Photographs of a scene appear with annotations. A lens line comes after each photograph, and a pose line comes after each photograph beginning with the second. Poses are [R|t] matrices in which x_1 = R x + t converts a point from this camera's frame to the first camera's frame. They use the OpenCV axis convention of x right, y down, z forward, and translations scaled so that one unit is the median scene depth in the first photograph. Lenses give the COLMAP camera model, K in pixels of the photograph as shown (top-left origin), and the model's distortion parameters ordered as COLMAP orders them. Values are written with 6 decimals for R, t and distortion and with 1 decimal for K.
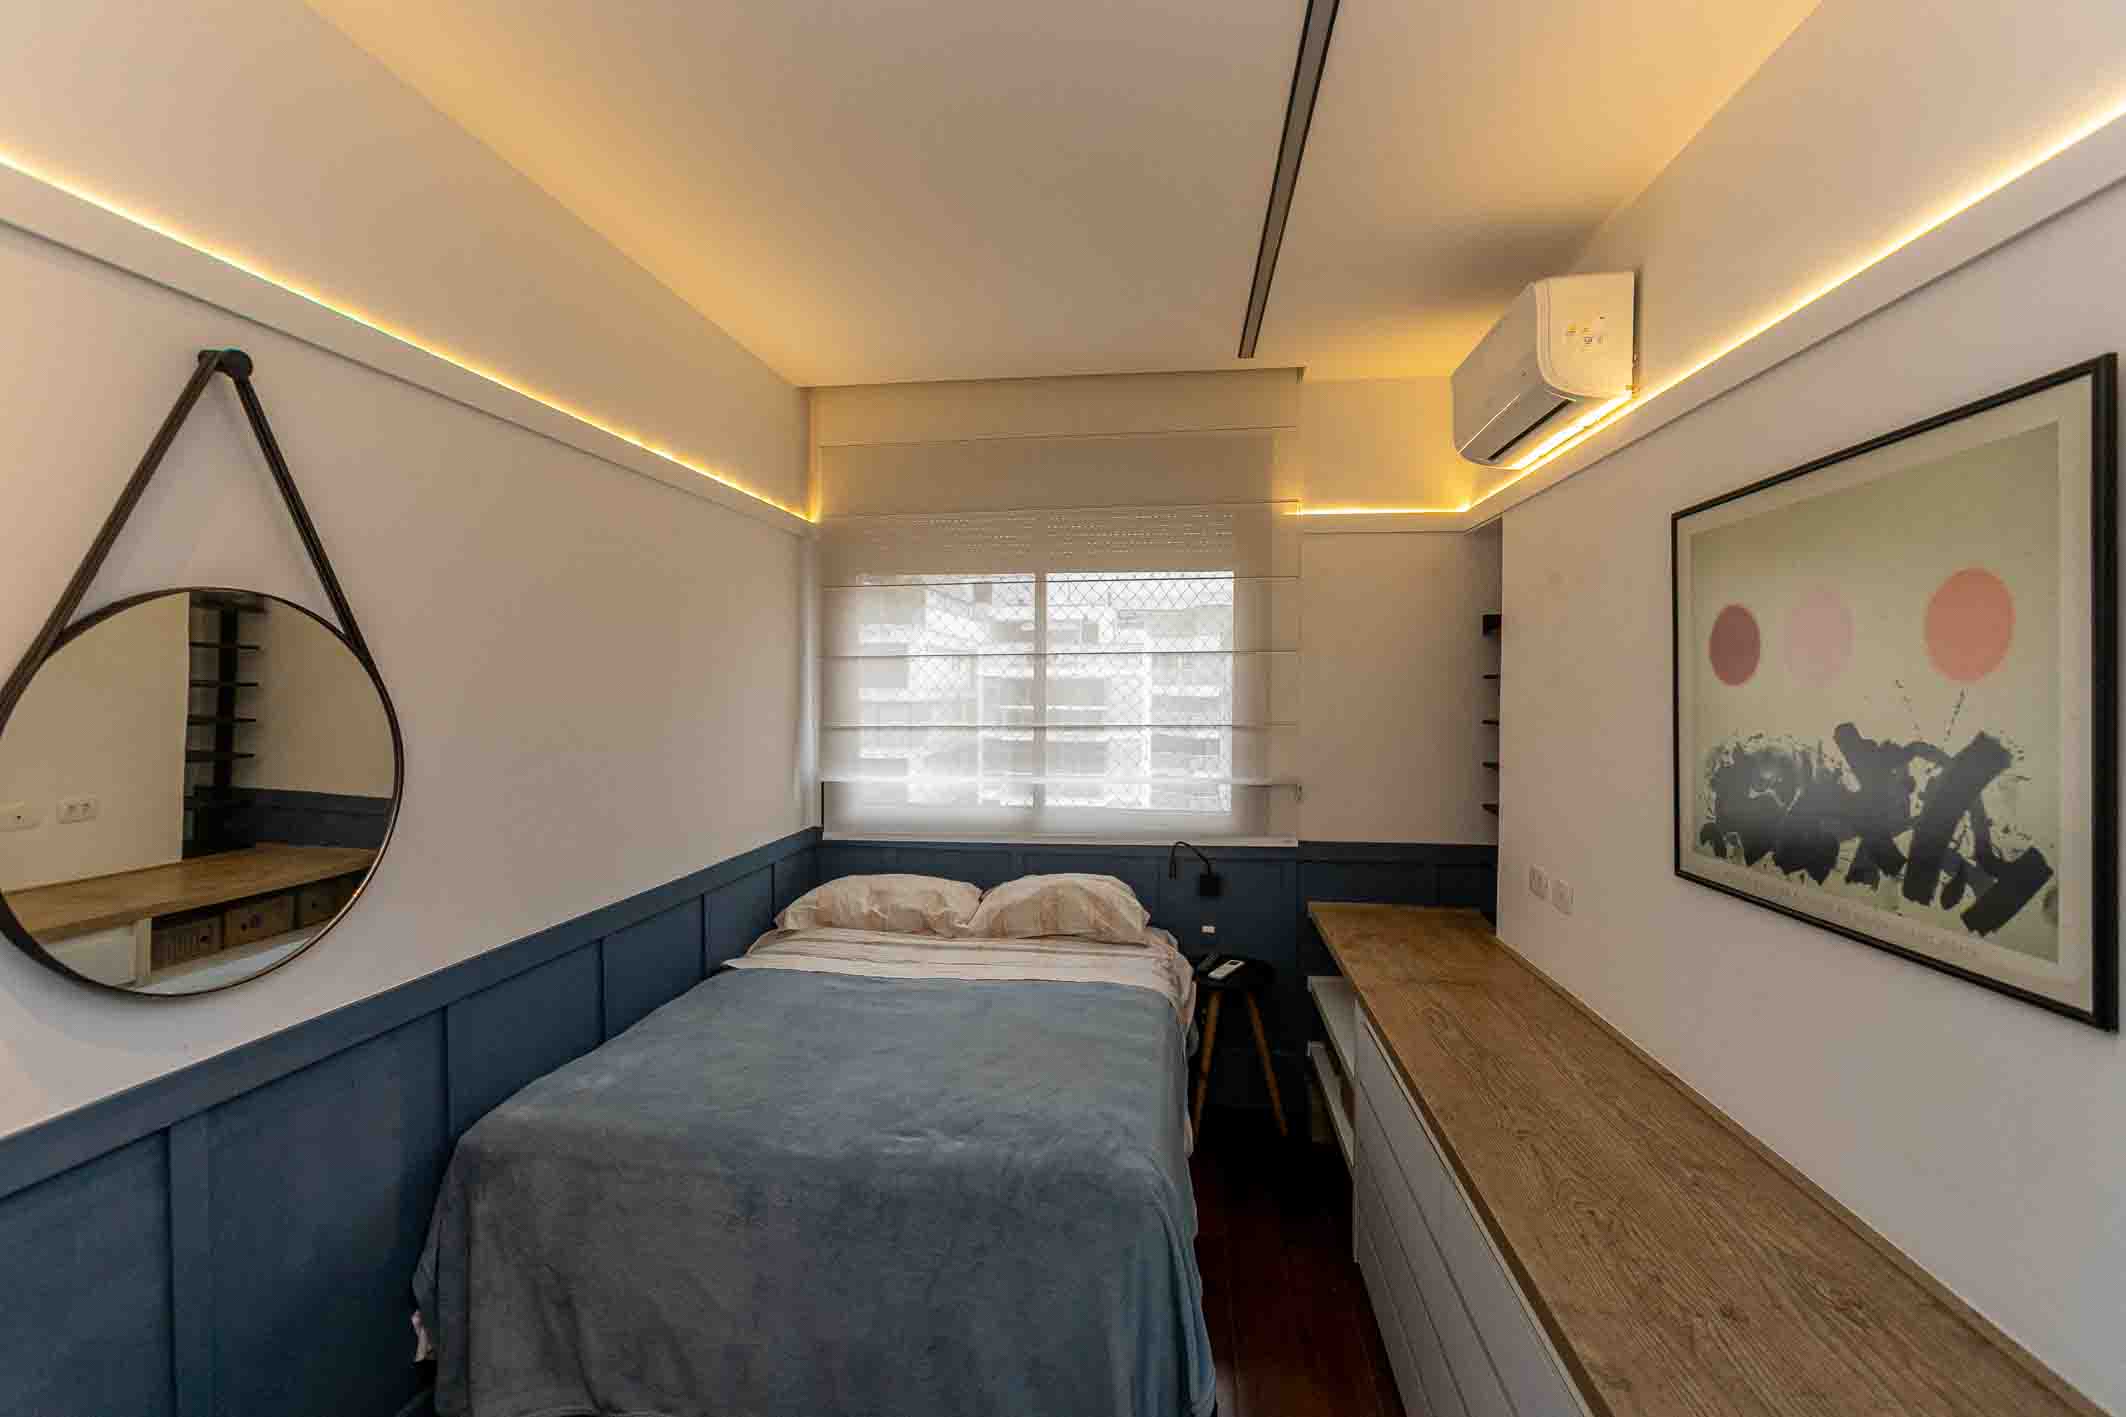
lens RADIAL K [[939.7, 0, 1059.9], [0, 939.7, 703.8], [0, 0, 1]] dist [-0.012661, 0.008048]
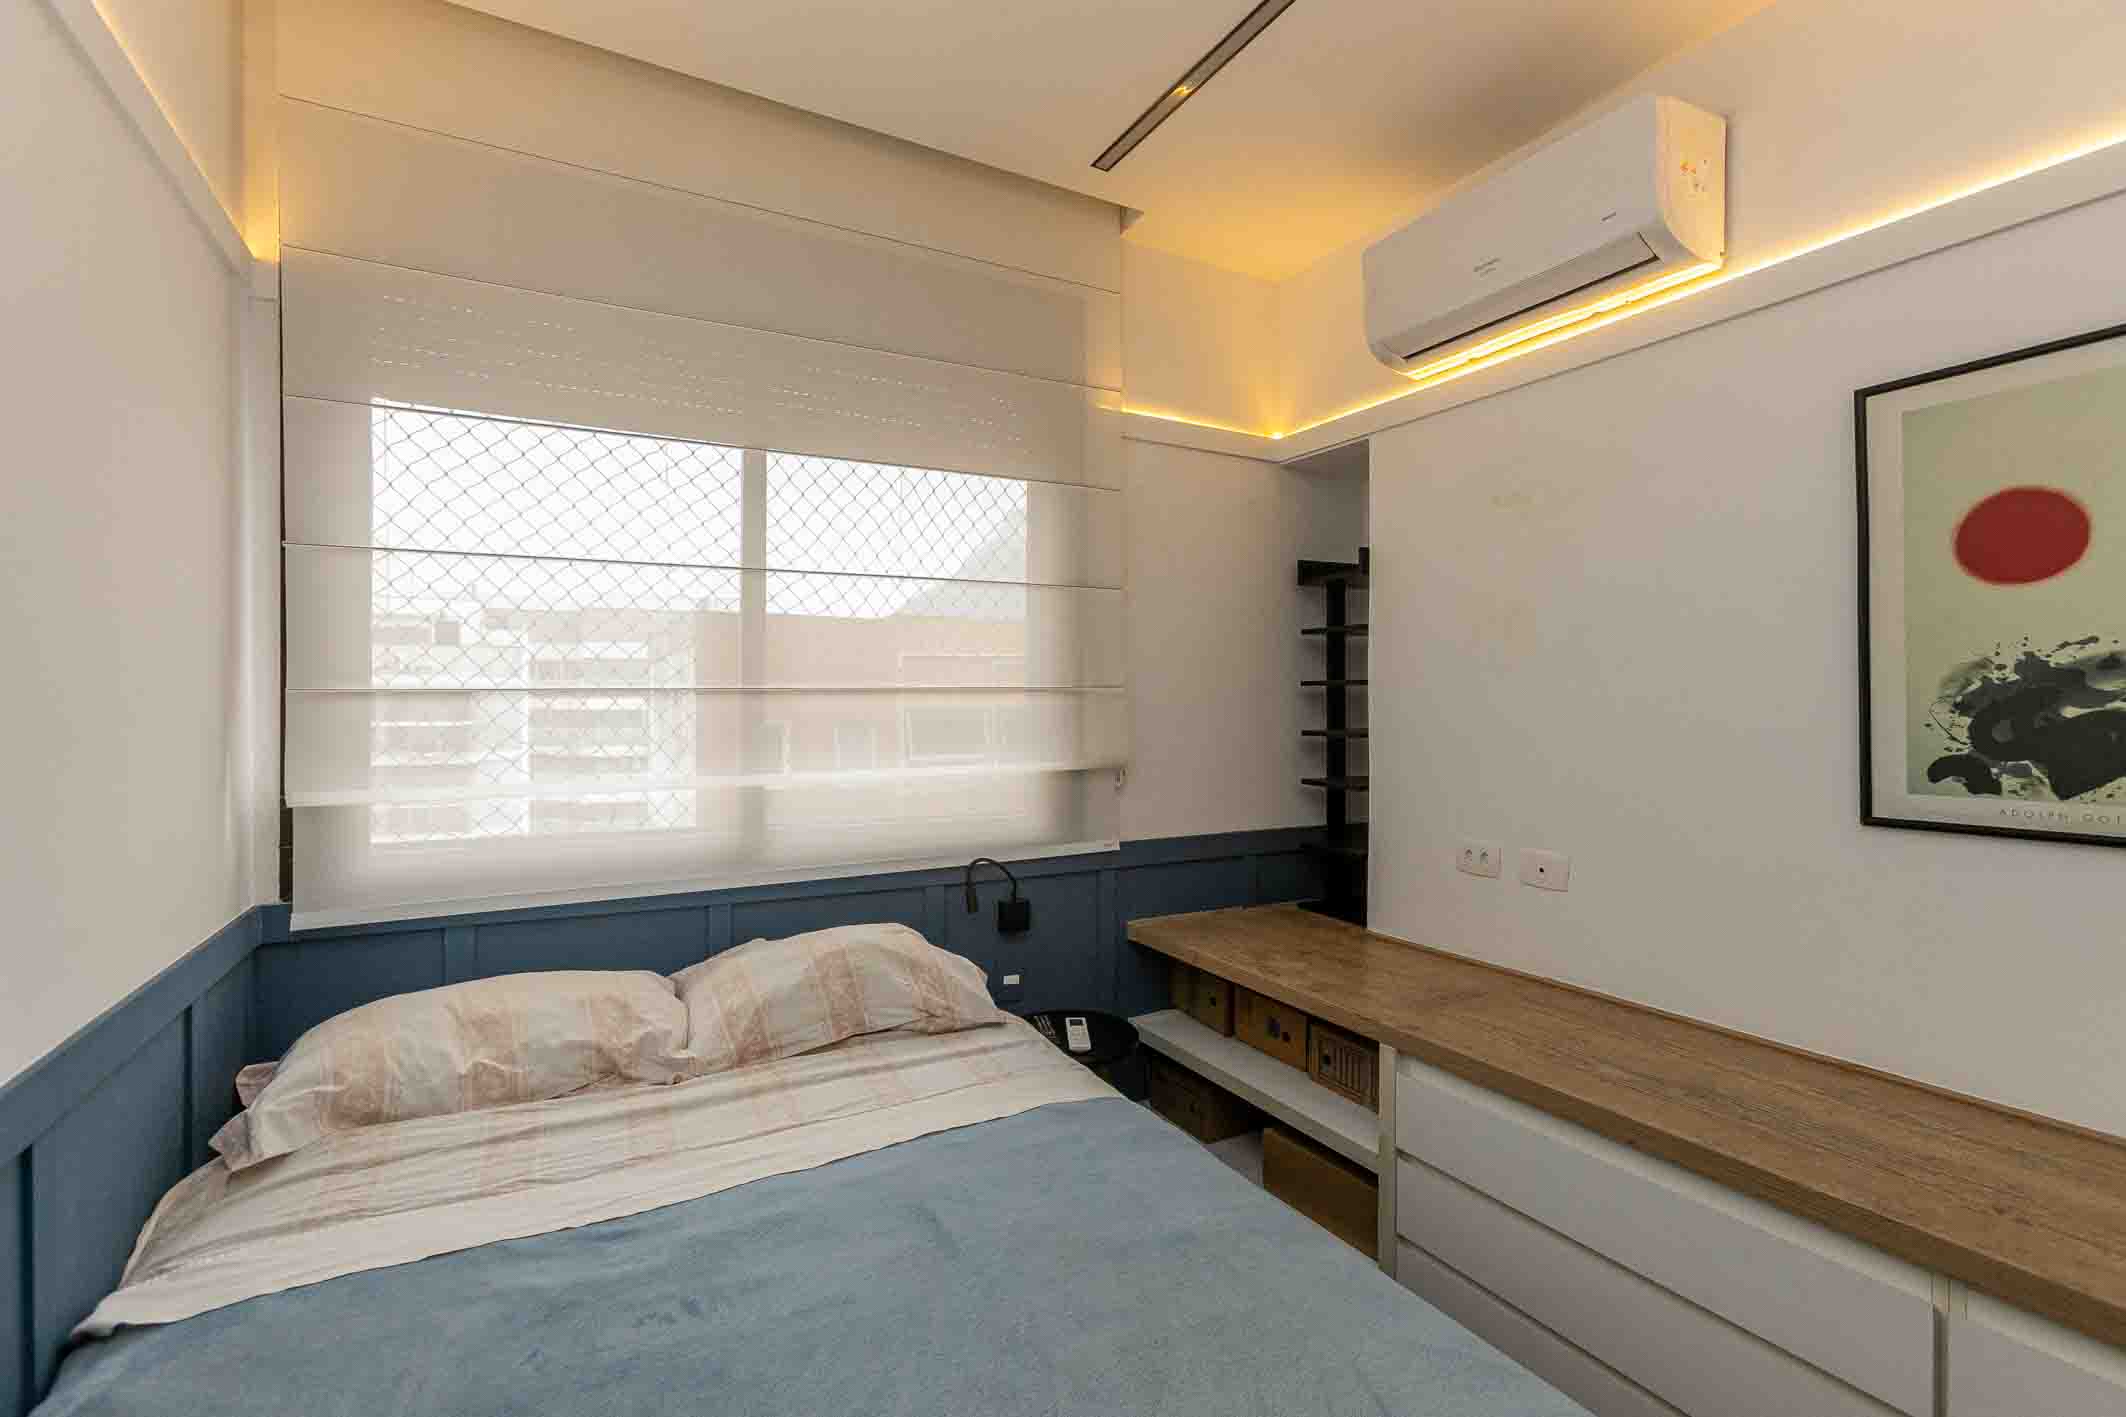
lens RADIAL K [[939.7, 0, 1059.9], [0, 939.7, 703.8], [0, 0, 1]] dist [-0.012661, 0.008048]
pose [[0.808422, -0.001483, 0.588602, -0.241220], [0.010534, 0.999873, -0.011948, 0.046168], [-0.588509, 0.015860, 0.808335, 0.439298]]
